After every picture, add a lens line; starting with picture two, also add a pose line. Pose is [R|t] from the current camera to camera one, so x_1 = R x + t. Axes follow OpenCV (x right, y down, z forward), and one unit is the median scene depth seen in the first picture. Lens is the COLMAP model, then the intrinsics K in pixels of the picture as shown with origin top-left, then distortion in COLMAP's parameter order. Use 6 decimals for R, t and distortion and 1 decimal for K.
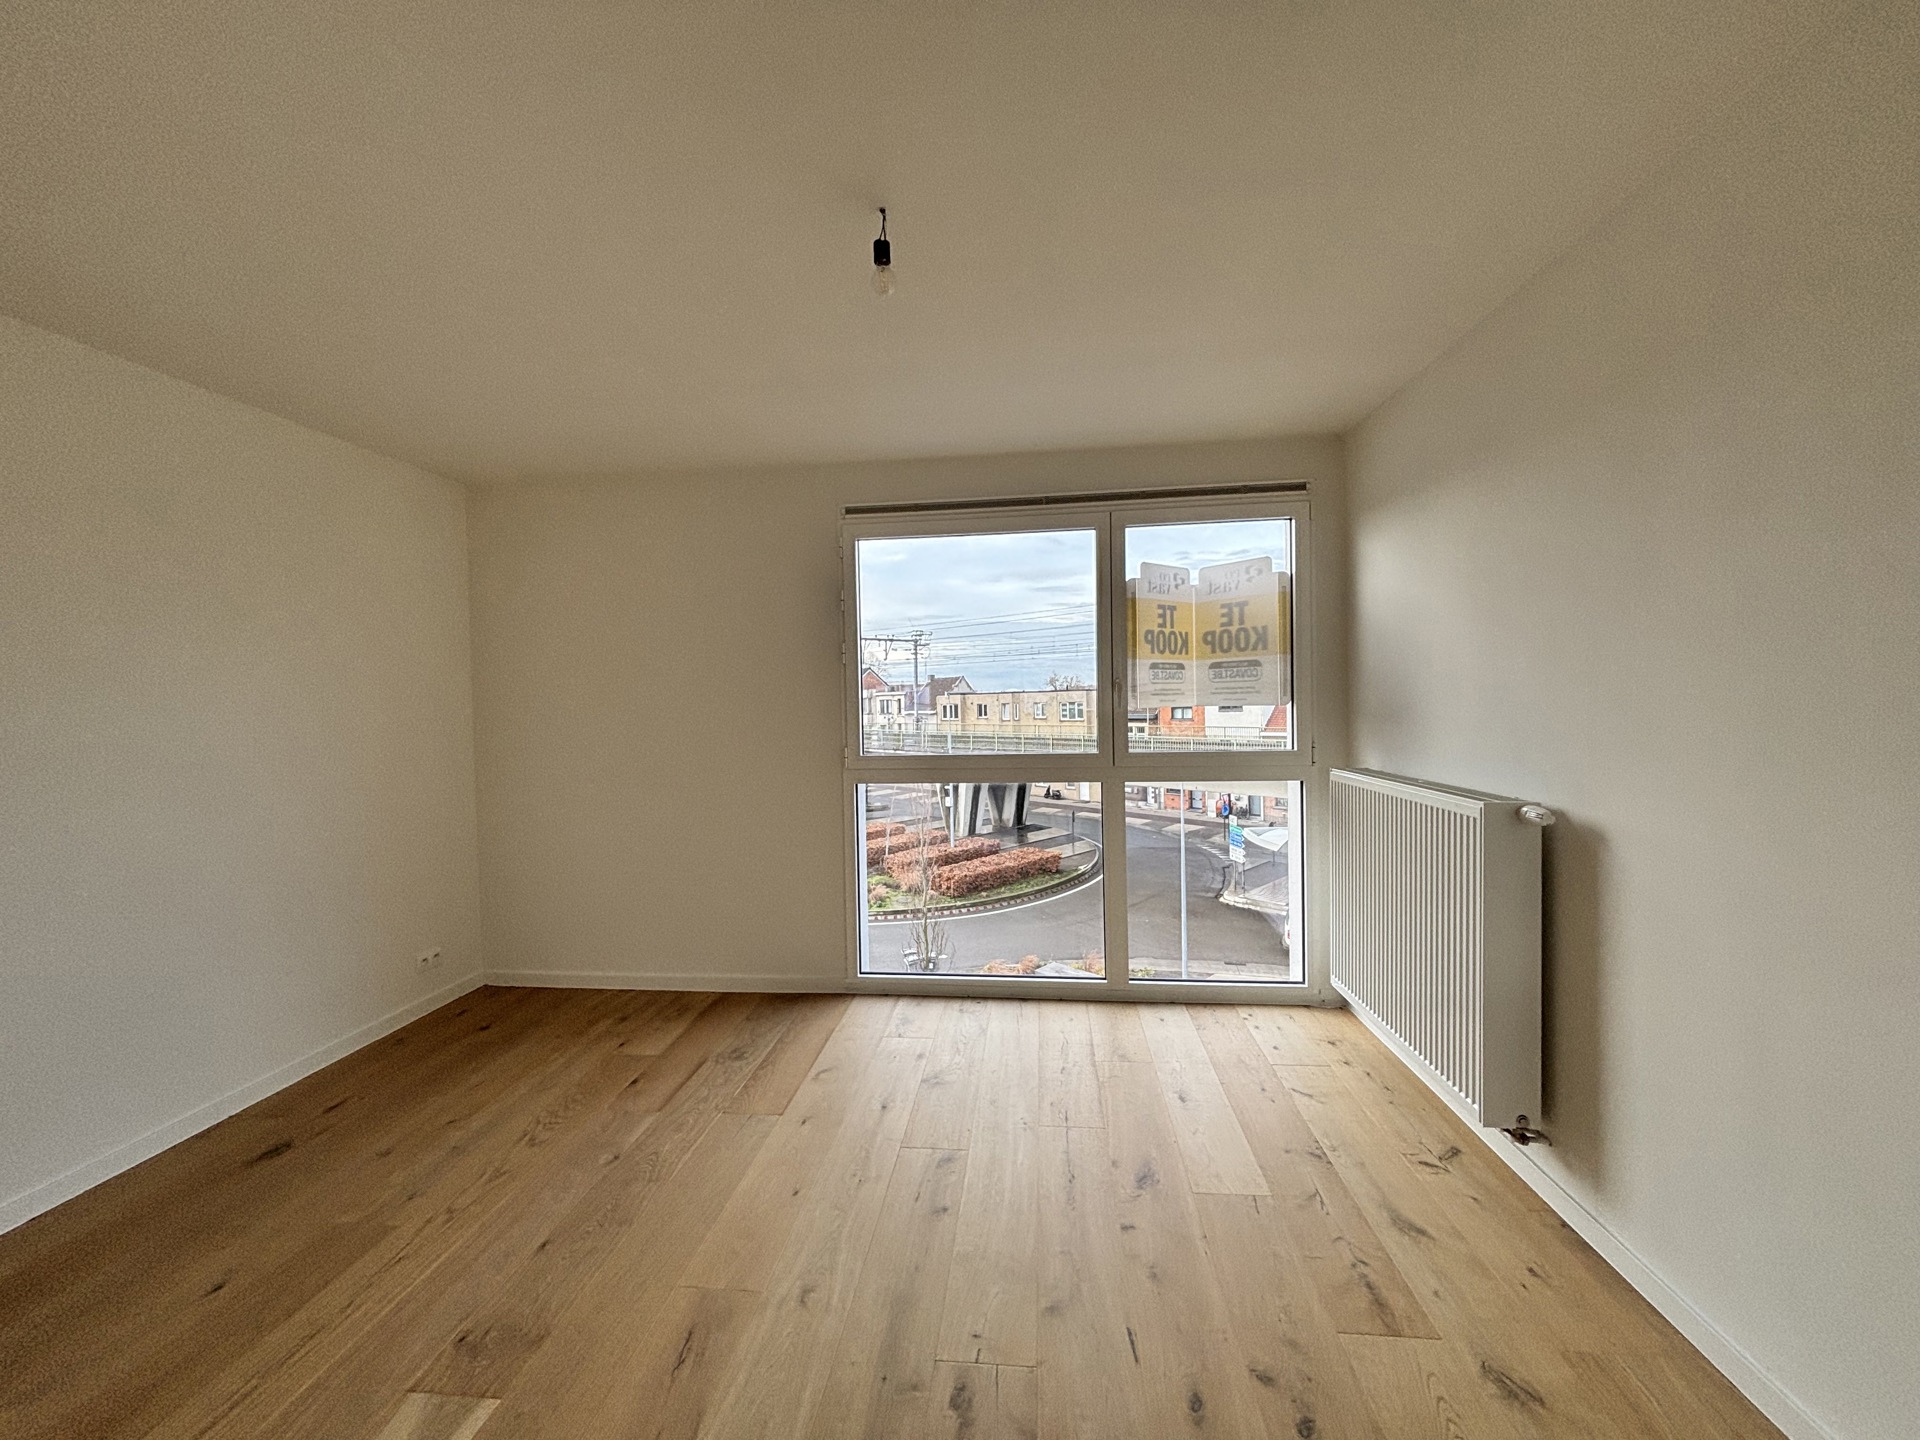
lens RADIAL K [[770.5, 0, 952.2], [0, 770.5, 724.0], [0, 0, 1]] dist [-0.000356, 0.000692]
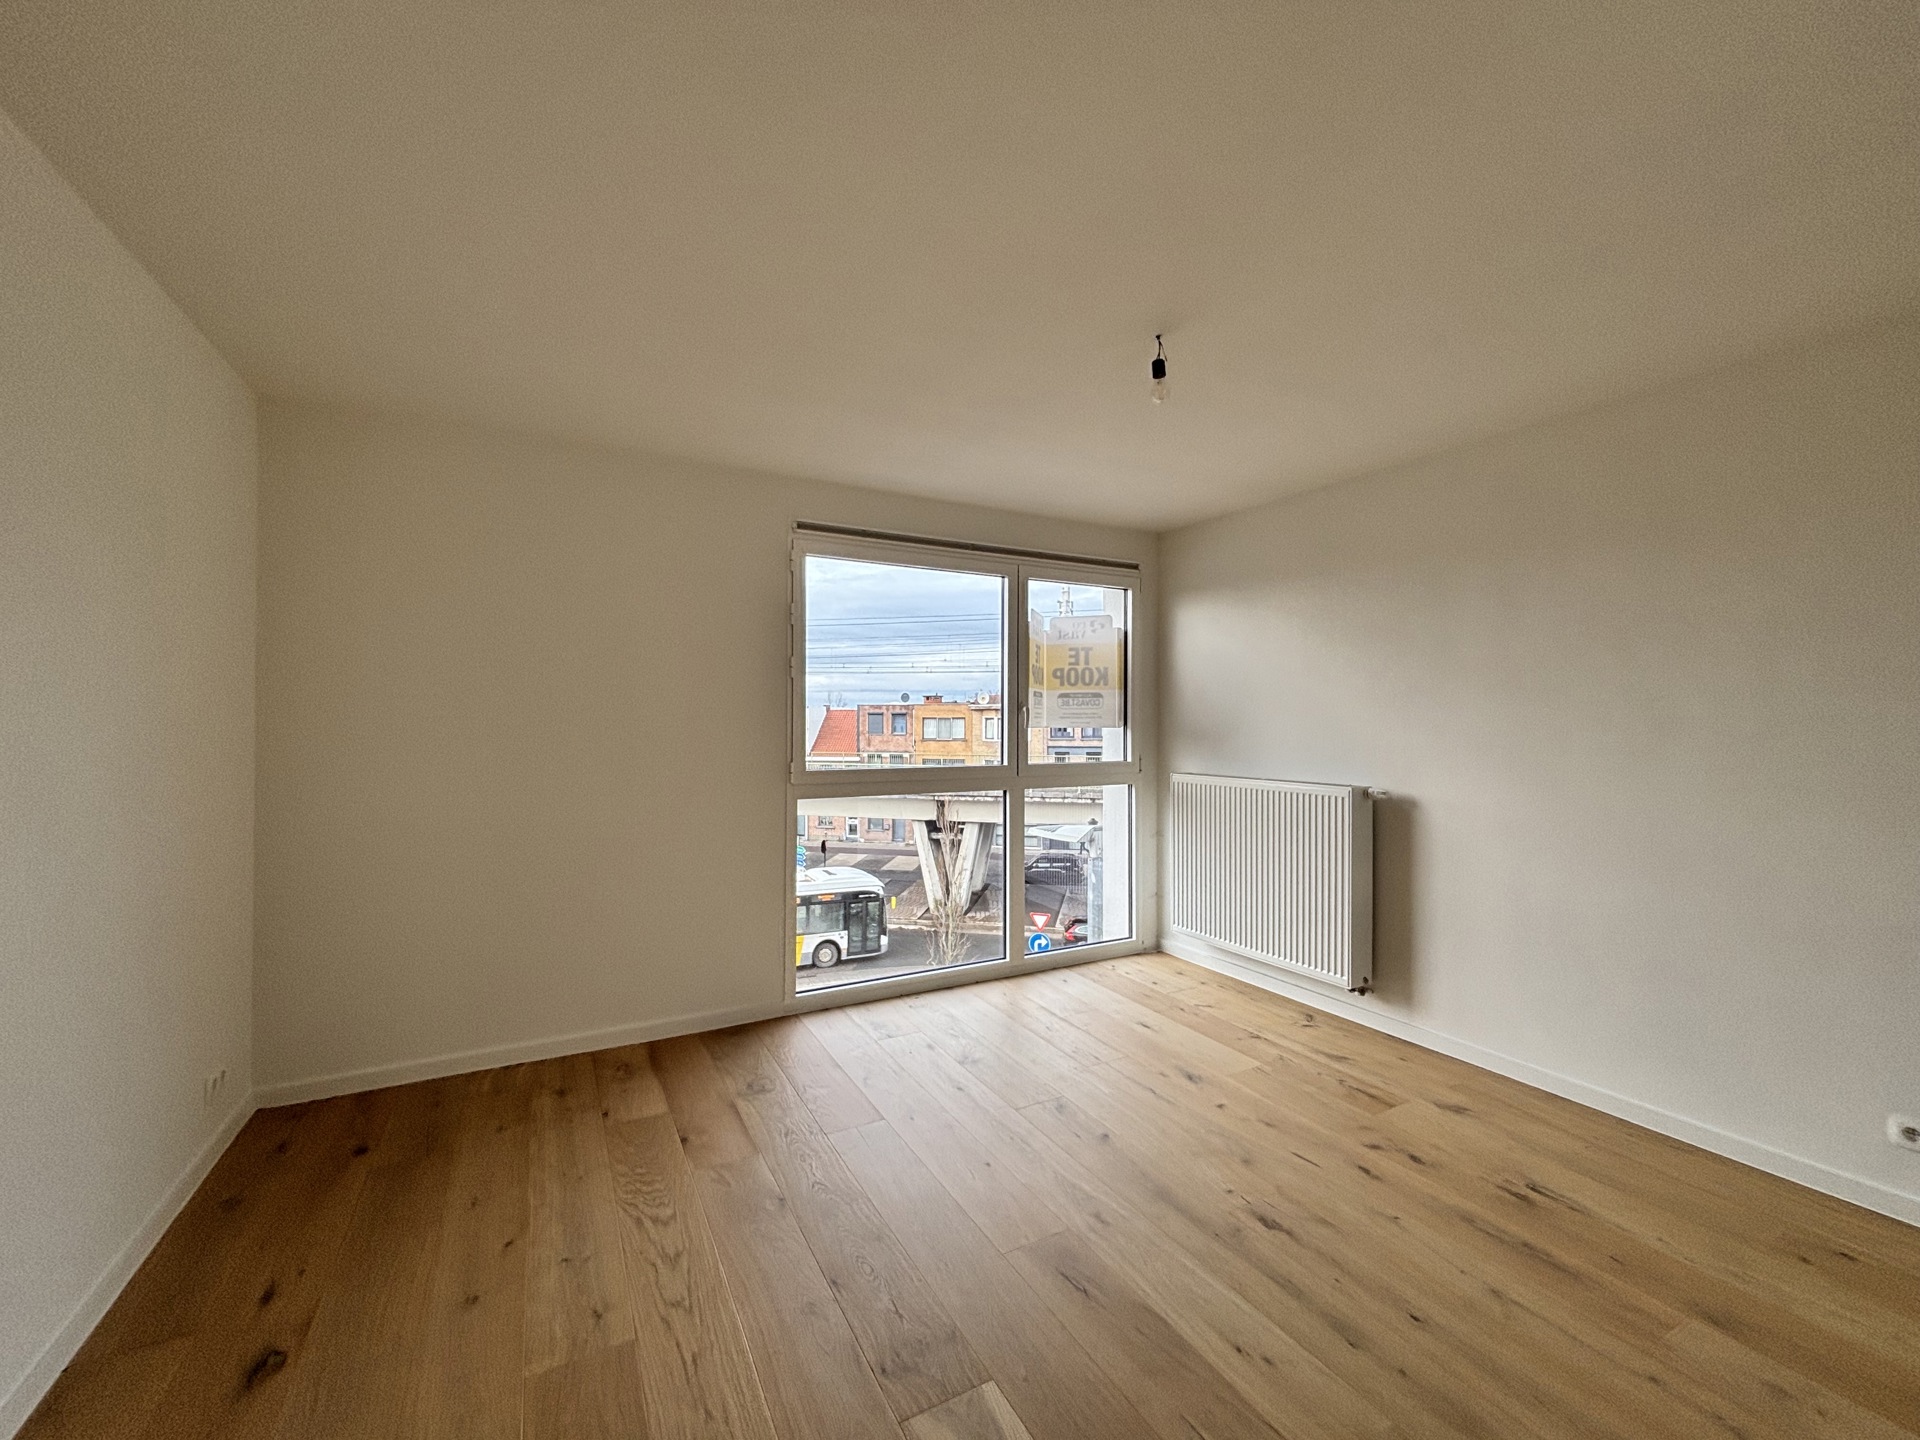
lens RADIAL K [[770.5, 0, 952.2], [0, 770.5, 724.0], [0, 0, 1]] dist [-0.000356, 0.000692]
pose [[0.825905, 0.021762, 0.563389, -0.539498], [-0.003317, 0.999425, -0.033743, 0.013737], [-0.563800, 0.026000, 0.825502, 0.069297]]
